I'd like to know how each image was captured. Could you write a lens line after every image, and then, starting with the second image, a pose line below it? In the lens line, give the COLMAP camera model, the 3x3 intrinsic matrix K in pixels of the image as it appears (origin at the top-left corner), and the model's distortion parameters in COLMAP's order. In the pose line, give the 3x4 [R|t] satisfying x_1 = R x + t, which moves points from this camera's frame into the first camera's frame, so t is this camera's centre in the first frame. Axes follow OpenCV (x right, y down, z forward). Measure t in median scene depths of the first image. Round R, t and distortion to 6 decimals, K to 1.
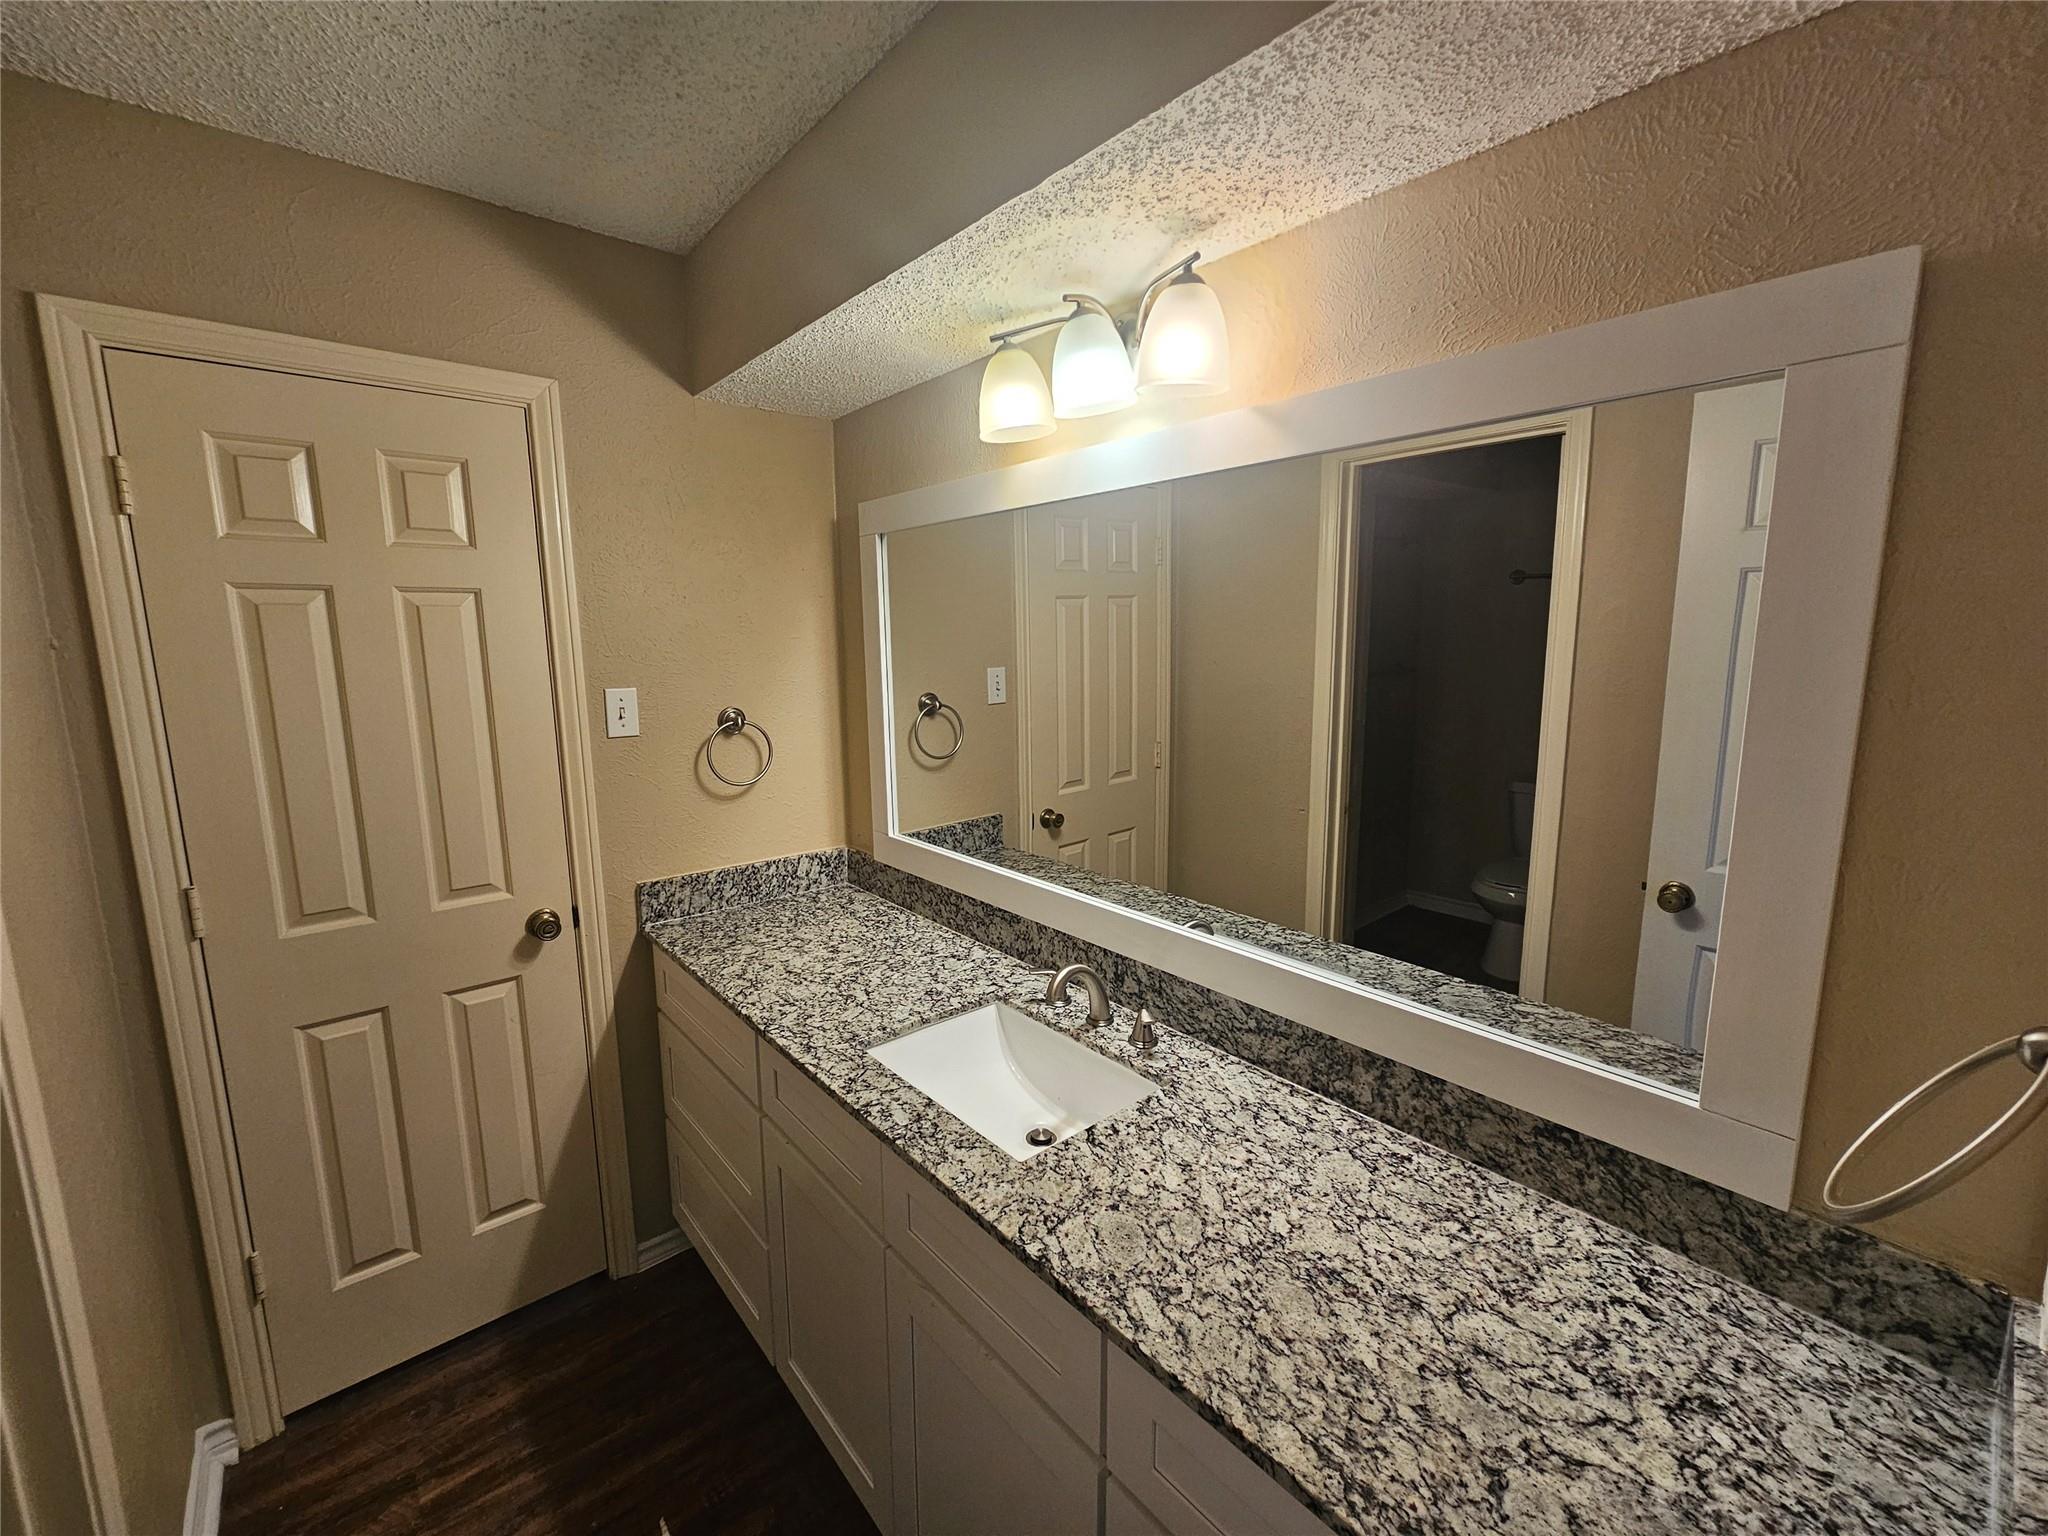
lens RADIAL K [[837.3, 0, 1032.2], [0, 837.3, 762.2], [0, 0, 1]] dist [0.000391, 0.001471]
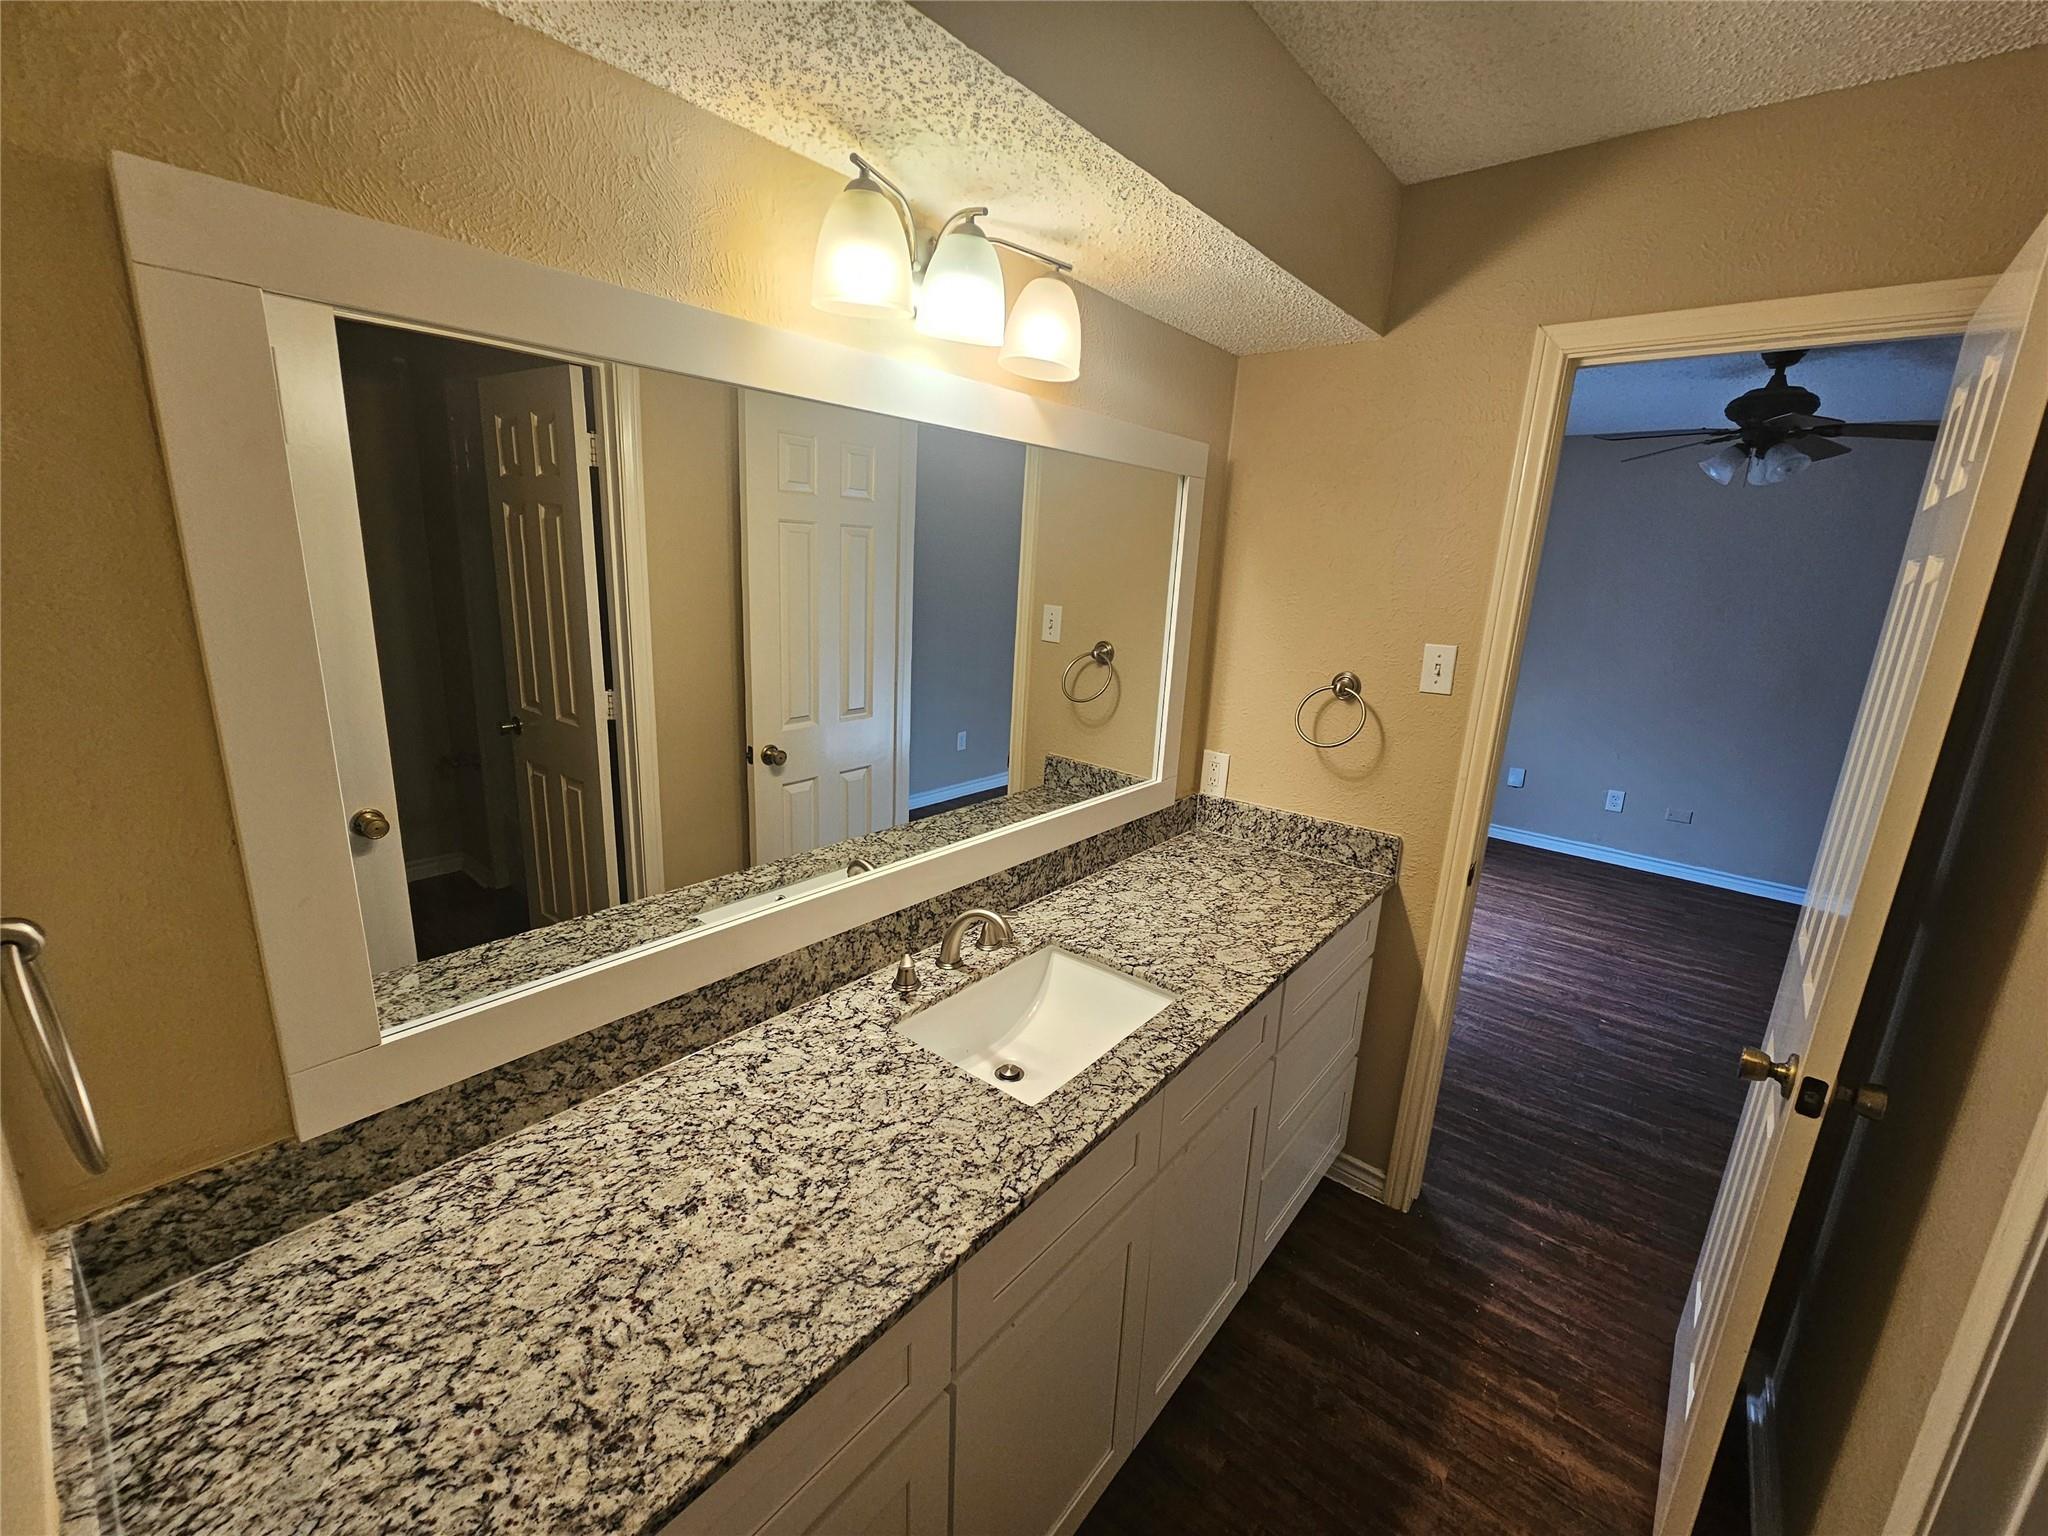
lens RADIAL K [[837.3, 0, 1023.8], [0, 837.3, 756.1], [0, 0, 1]] dist [0.000391, 0.001471]
pose [[-0.166940, -0.222244, 0.960593, -0.865302], [0.113249, 0.963495, 0.242597, -0.172454], [-0.979442, 0.149285, -0.135677, 1.025045]]
